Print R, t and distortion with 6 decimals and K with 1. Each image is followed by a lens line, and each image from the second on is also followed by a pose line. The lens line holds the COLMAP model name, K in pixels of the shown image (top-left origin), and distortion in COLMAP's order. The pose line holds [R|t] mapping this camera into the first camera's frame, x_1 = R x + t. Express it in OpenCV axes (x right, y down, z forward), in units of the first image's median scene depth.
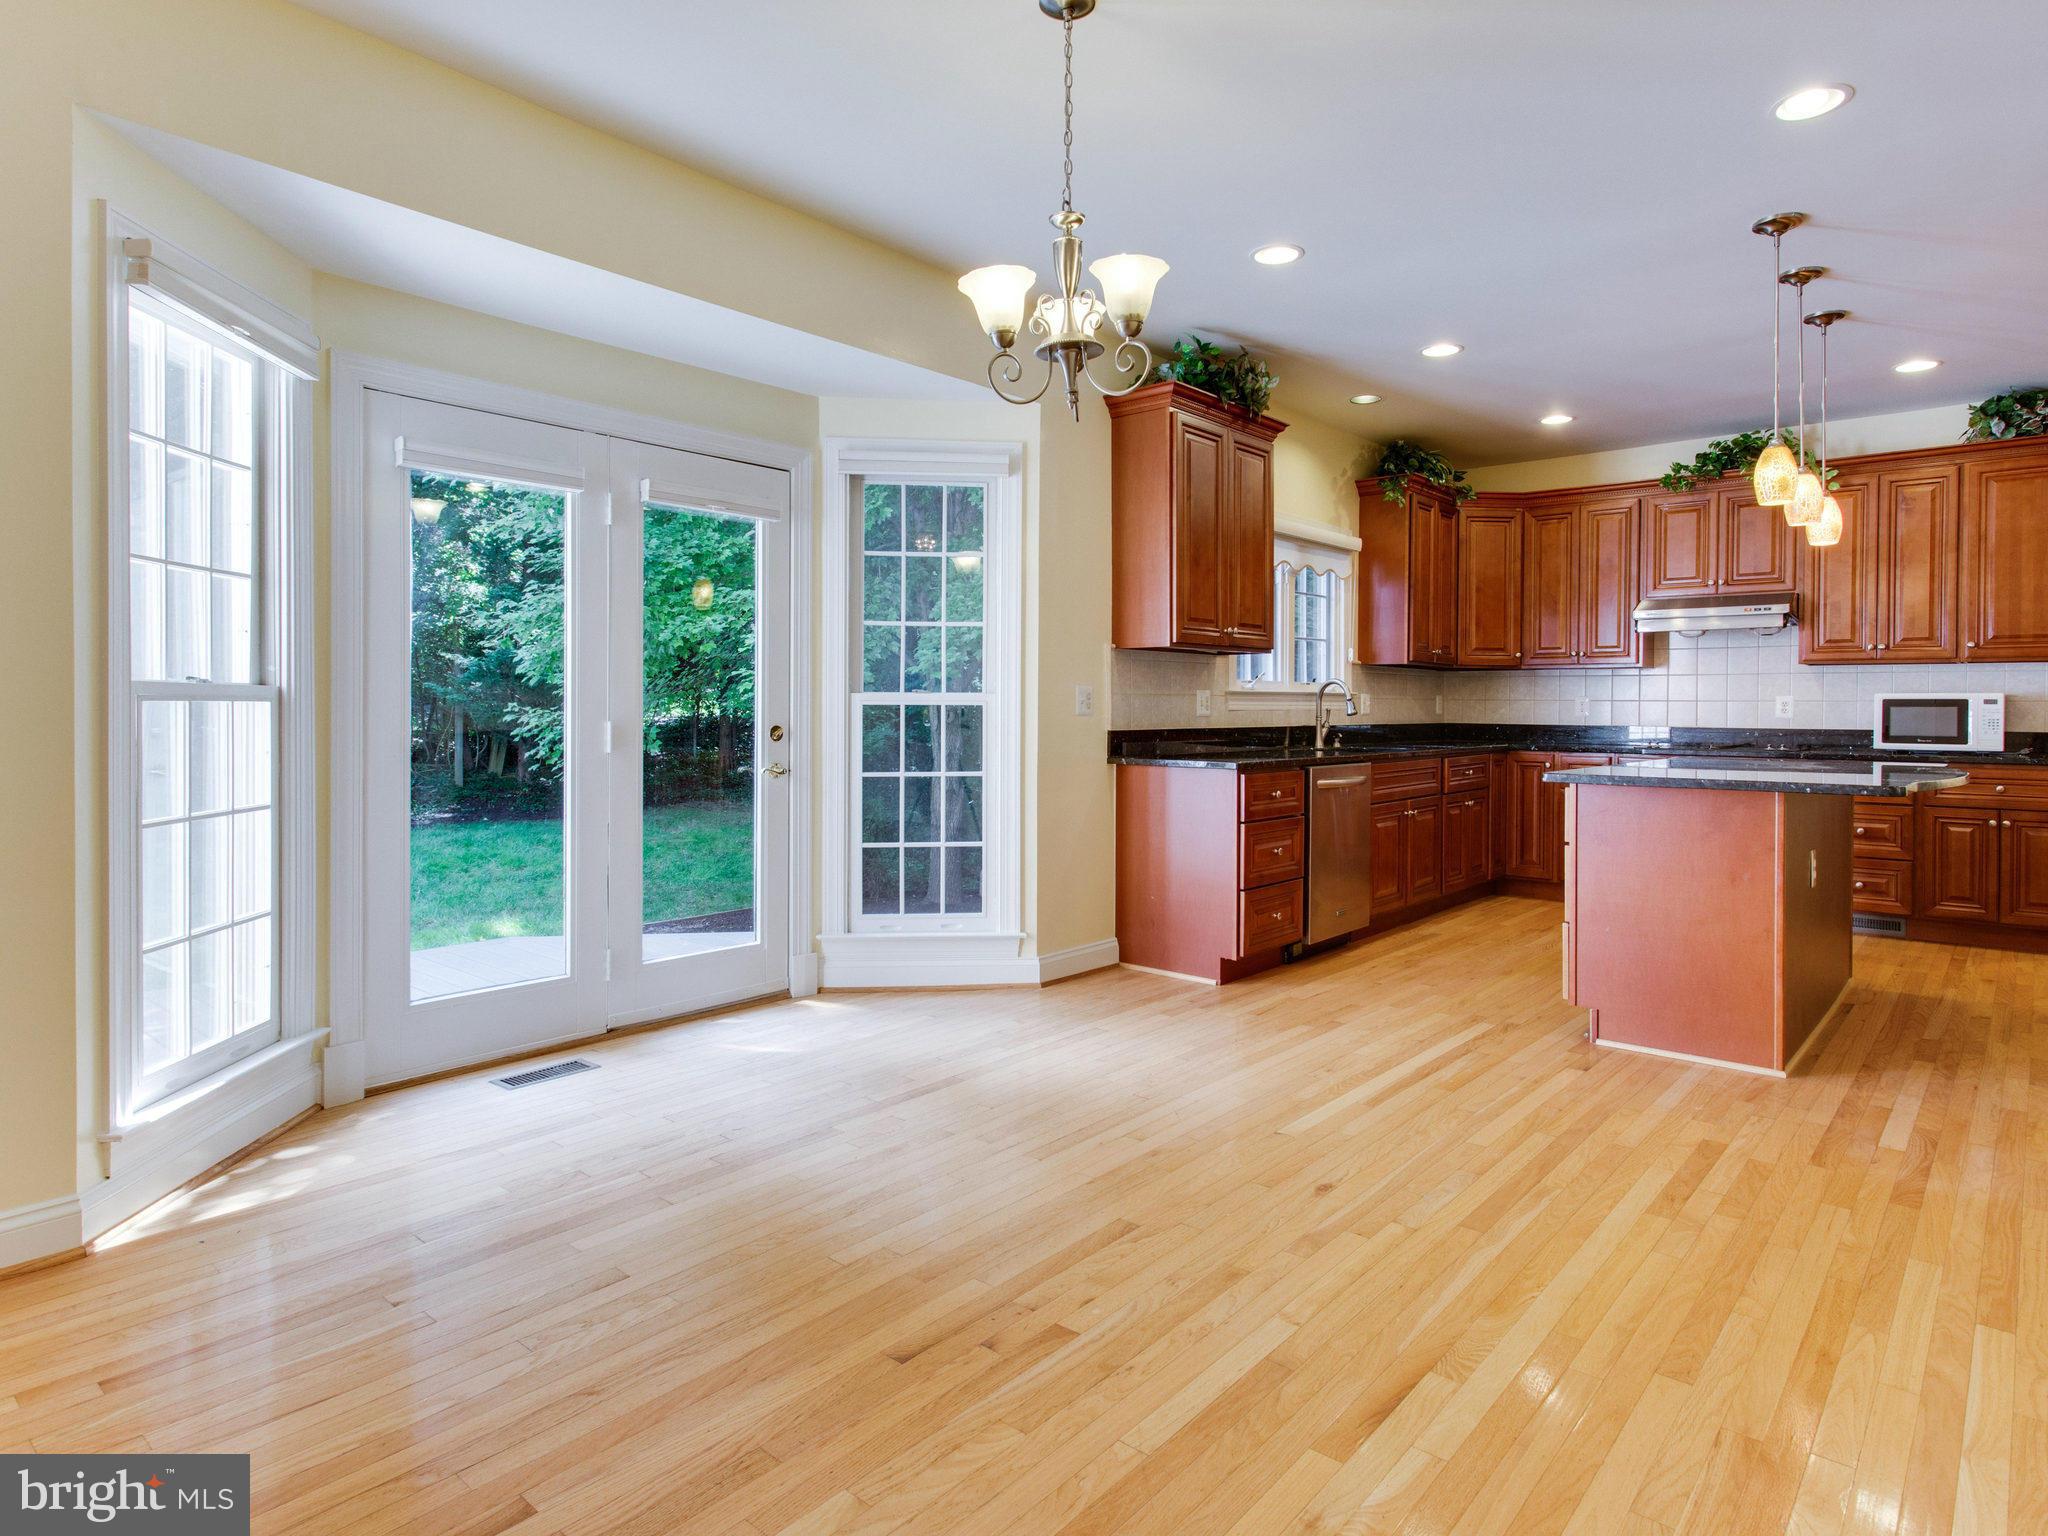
lens RADIAL K [[1208.3, 0, 977.3], [0, 1208.3, 750.5], [0, 0, 1]] dist [0.004351, -0.000260]
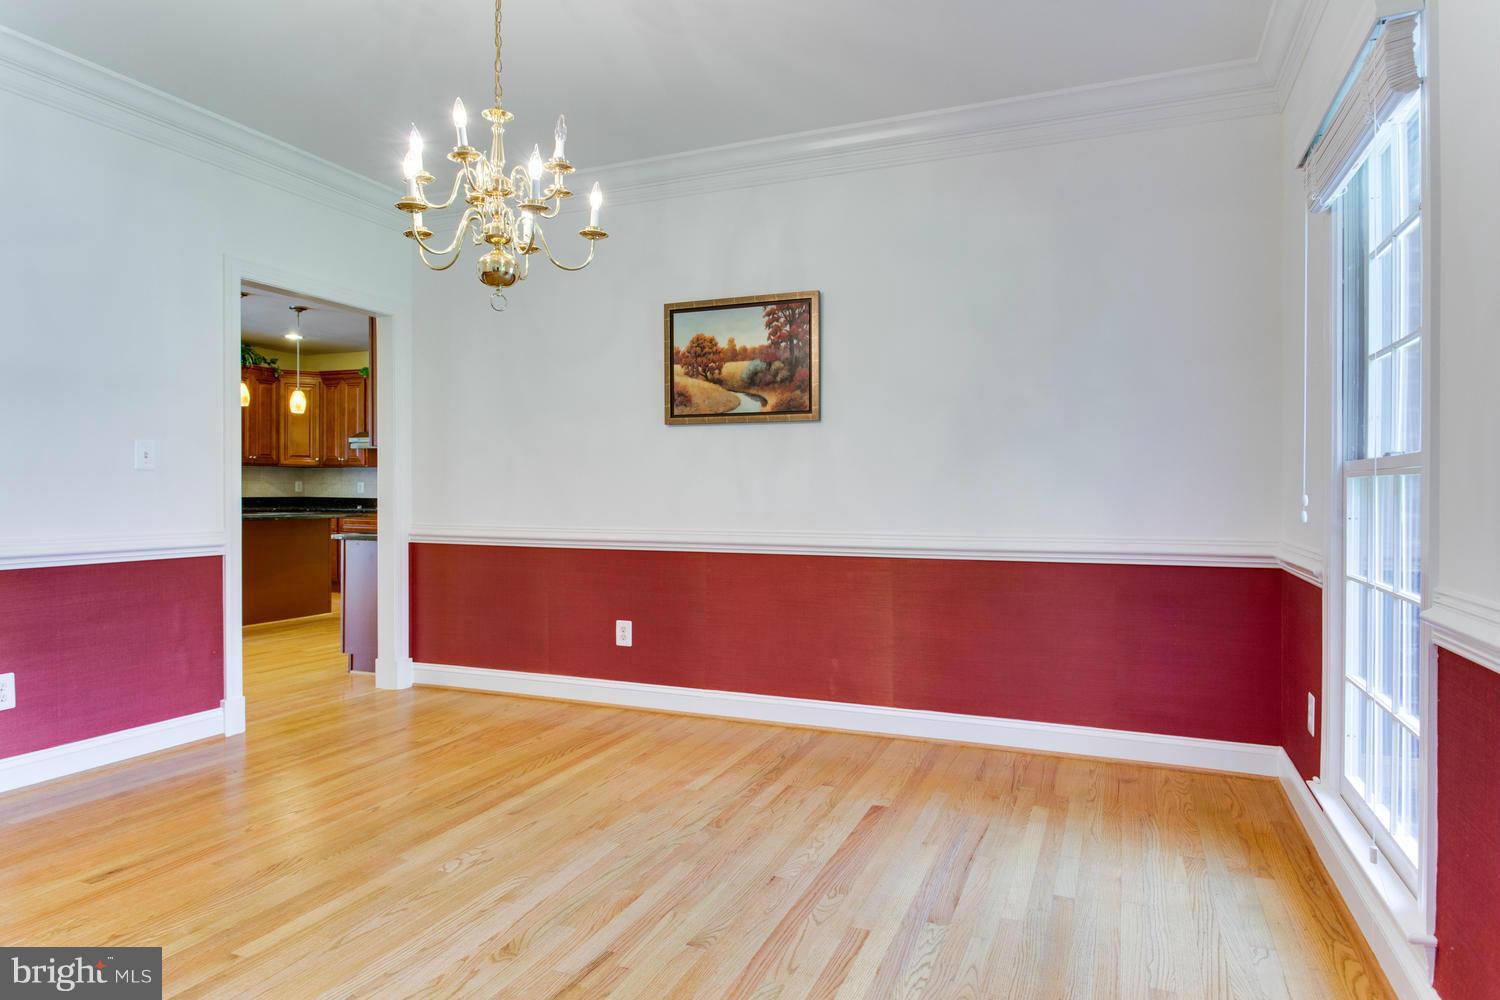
lens RADIAL K [[883.1, 0, 750.0], [0, 883.1, 500.0], [0, 0, 1]] dist [-0.002321, -0.001370]
pose [[0.949734, -0.007509, 0.312967, 0.736850], [0.012673, 0.999815, -0.014469, 0.011729], [-0.312800, 0.017708, 0.949654, -0.545547]]
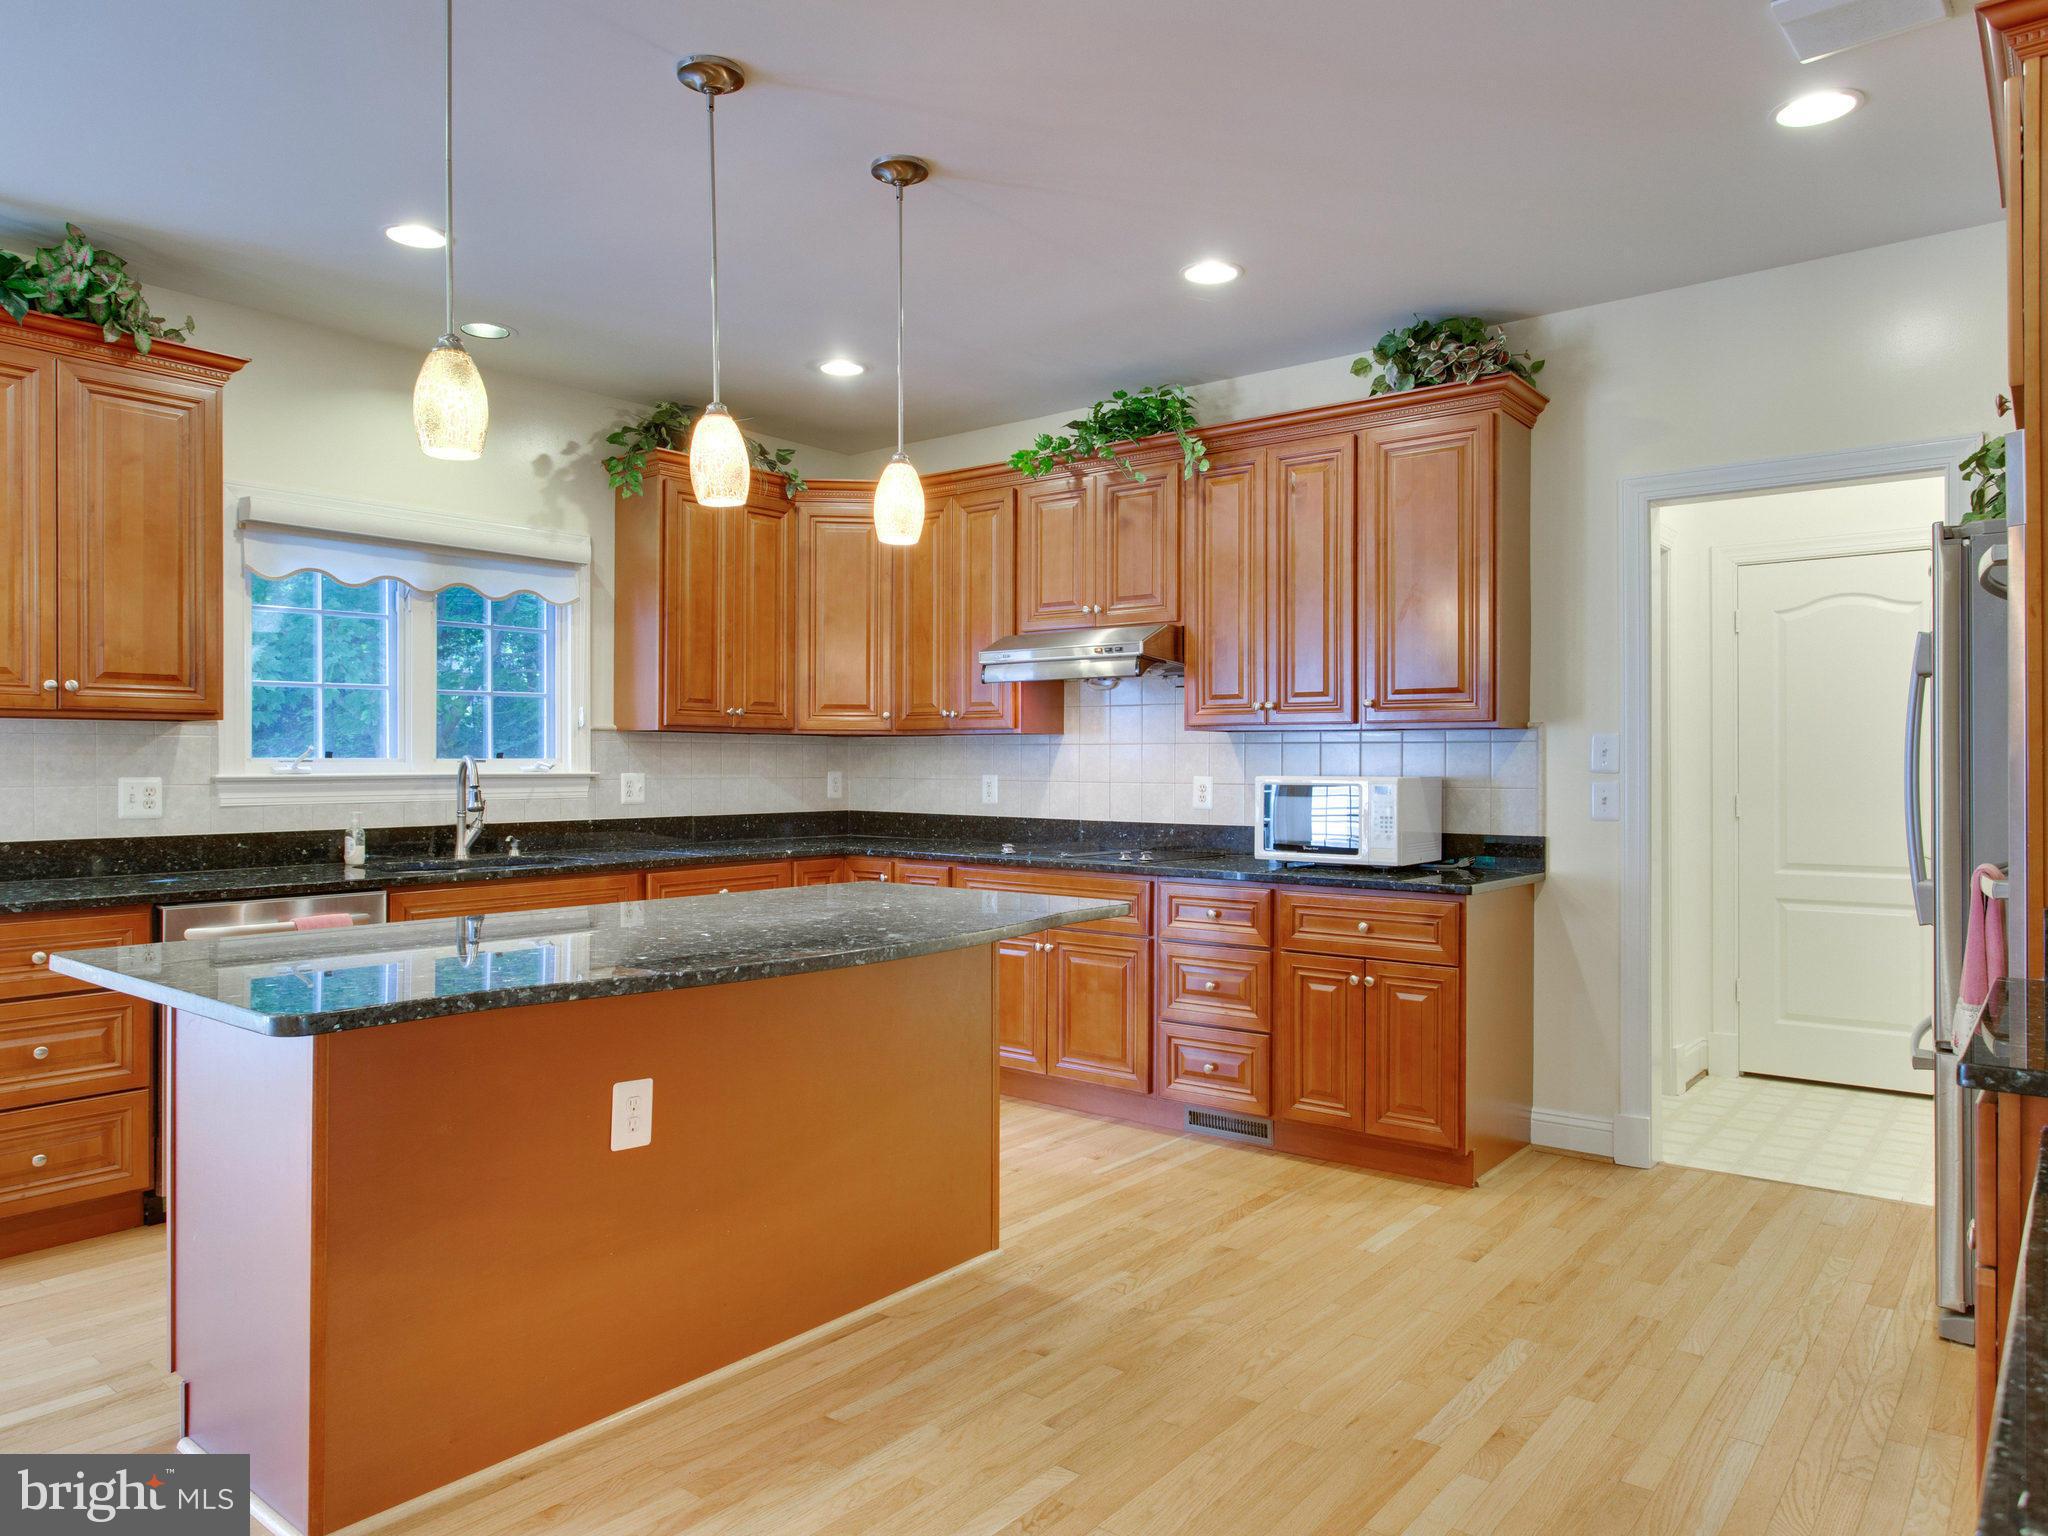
lens RADIAL K [[1385.0, 0, 1024.0], [0, 1385.0, 768.0], [0, 0, 1]] dist [0.002389, -0.002794]
pose [[0.999482, -0.003438, 0.032008, 0.564872], [0.004445, 0.999496, -0.031434, -0.026750], [-0.031884, 0.031560, 0.998993, 0.235134]]
